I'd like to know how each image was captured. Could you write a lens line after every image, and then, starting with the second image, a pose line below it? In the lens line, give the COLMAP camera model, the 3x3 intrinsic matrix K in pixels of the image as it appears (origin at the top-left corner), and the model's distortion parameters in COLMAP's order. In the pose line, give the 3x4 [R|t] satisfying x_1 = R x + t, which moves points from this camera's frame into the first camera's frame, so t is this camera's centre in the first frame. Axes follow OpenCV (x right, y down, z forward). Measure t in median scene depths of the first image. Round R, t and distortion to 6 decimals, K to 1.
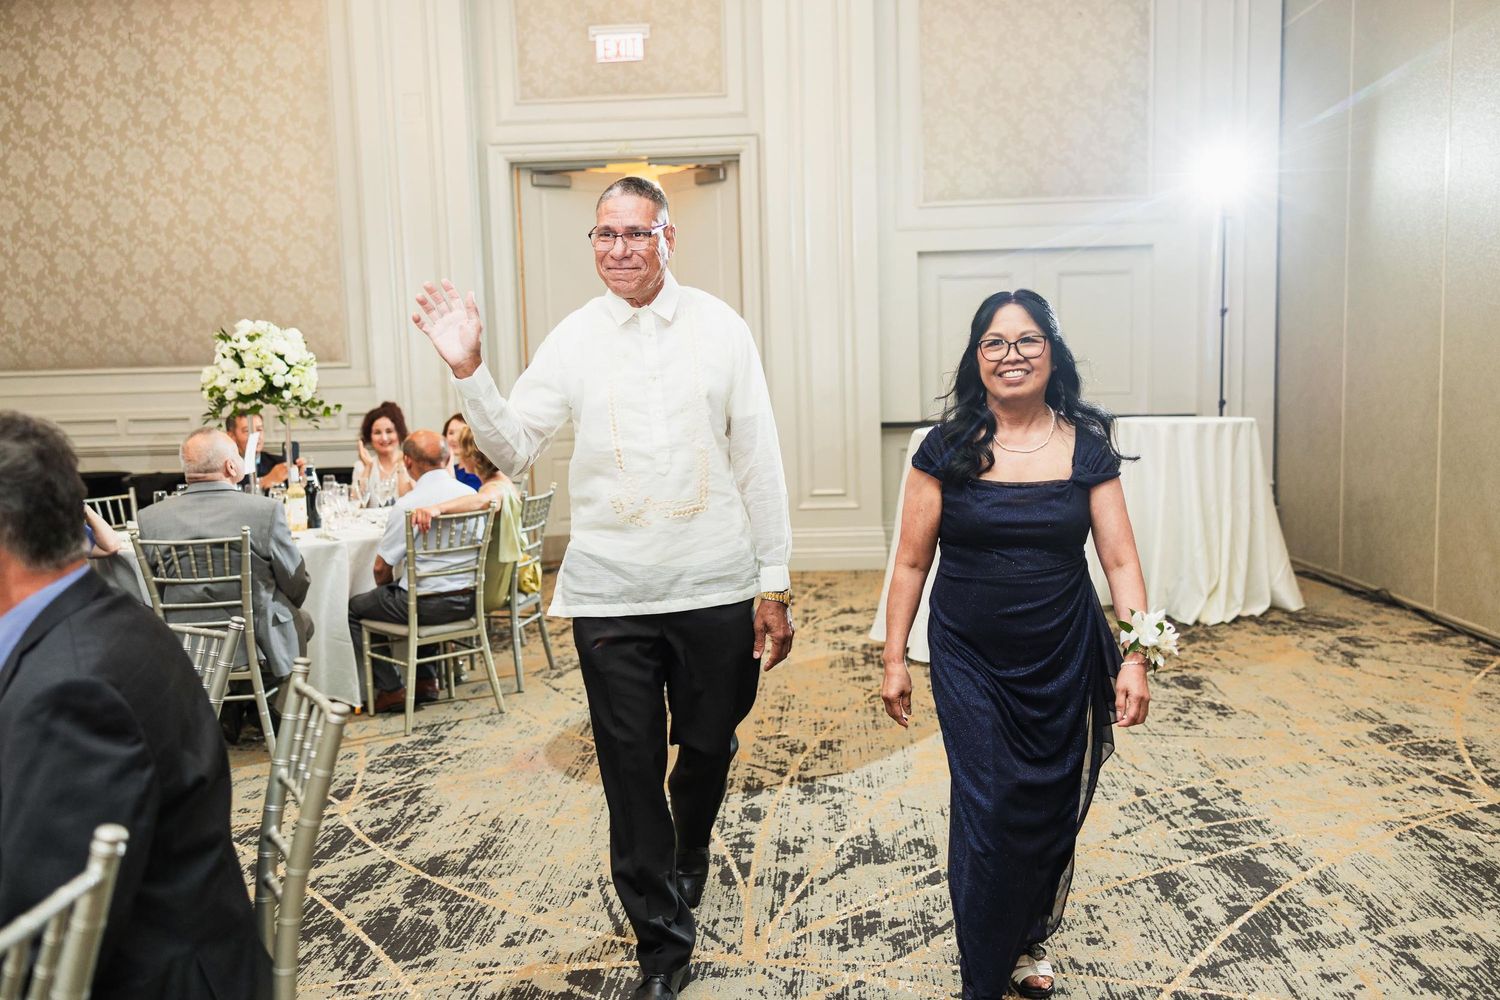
lens RADIAL K [[1220.3, 0, 753.7], [0, 1220.3, 514.7], [0, 0, 1]] dist [0.011551, 0.007124]
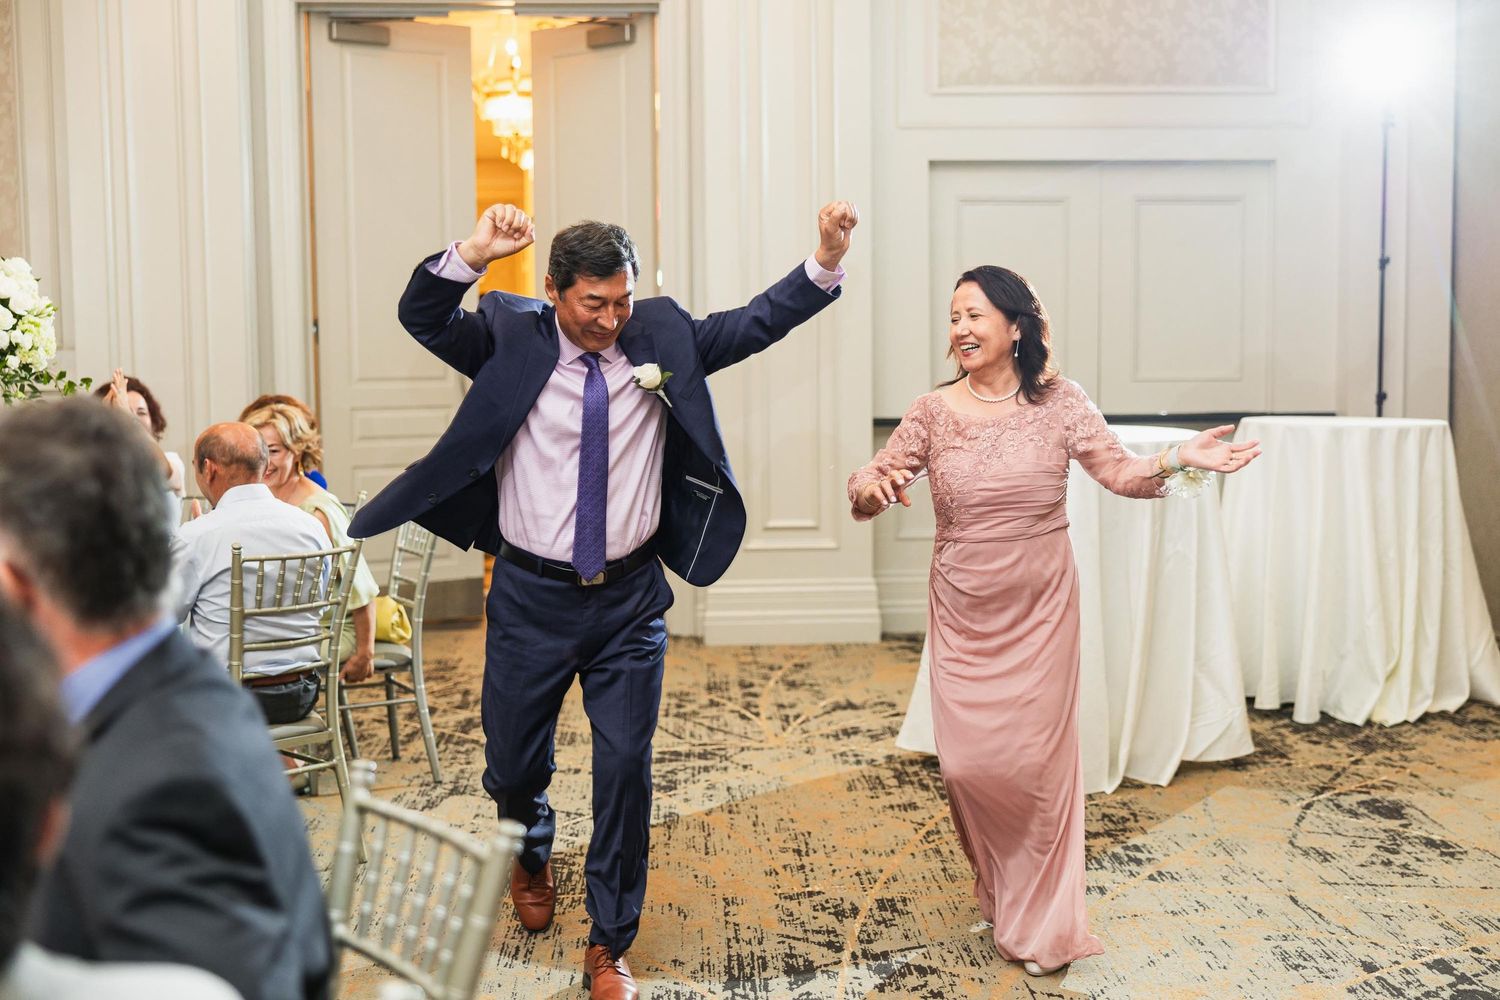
lens RADIAL K [[1929.8, 0, 754.7], [0, 1929.8, 498.7], [0, 0, 1]] dist [0.009794, 0.000000]
pose [[0.994672, 0.010562, 0.102552, -0.086421], [-0.007298, 0.999457, -0.032146, 0.001813], [-0.102836, 0.031227, 0.994208, -0.028590]]
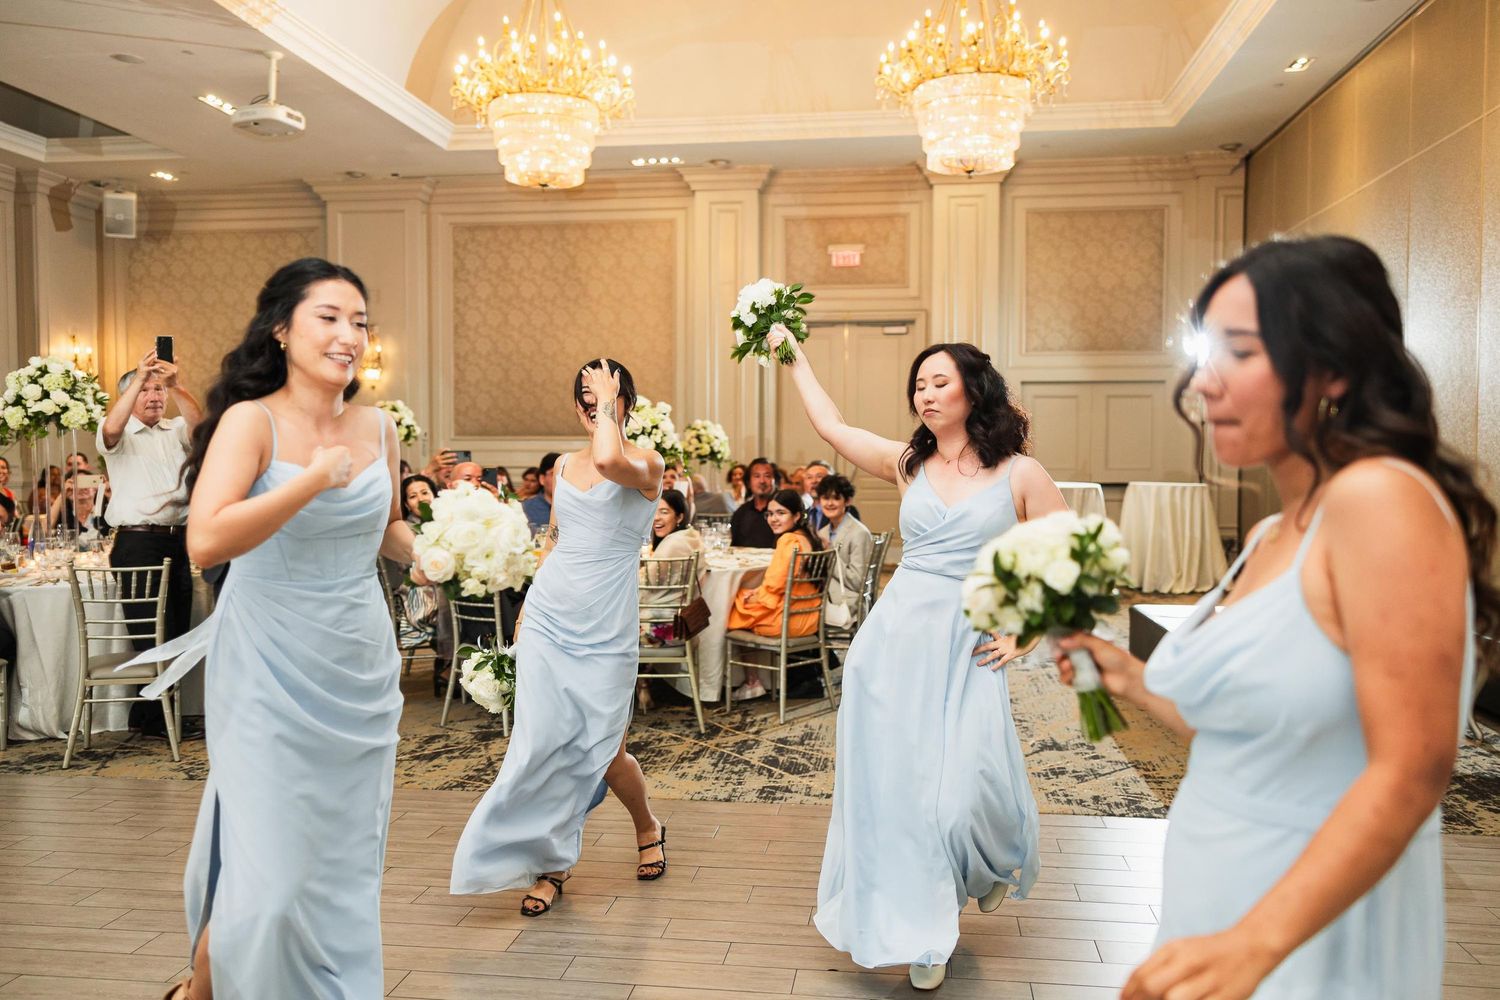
lens RADIAL K [[1220.3, 0, 750.9], [0, 1220.3, 497.3], [0, 0, 1]] dist [0.011551, 0.007124]
pose [[0.995931, 0.032900, -0.083903, -0.119315], [-0.038876, 0.996746, -0.070608, 0.101345], [0.081306, 0.073582, 0.993969, -0.913273]]
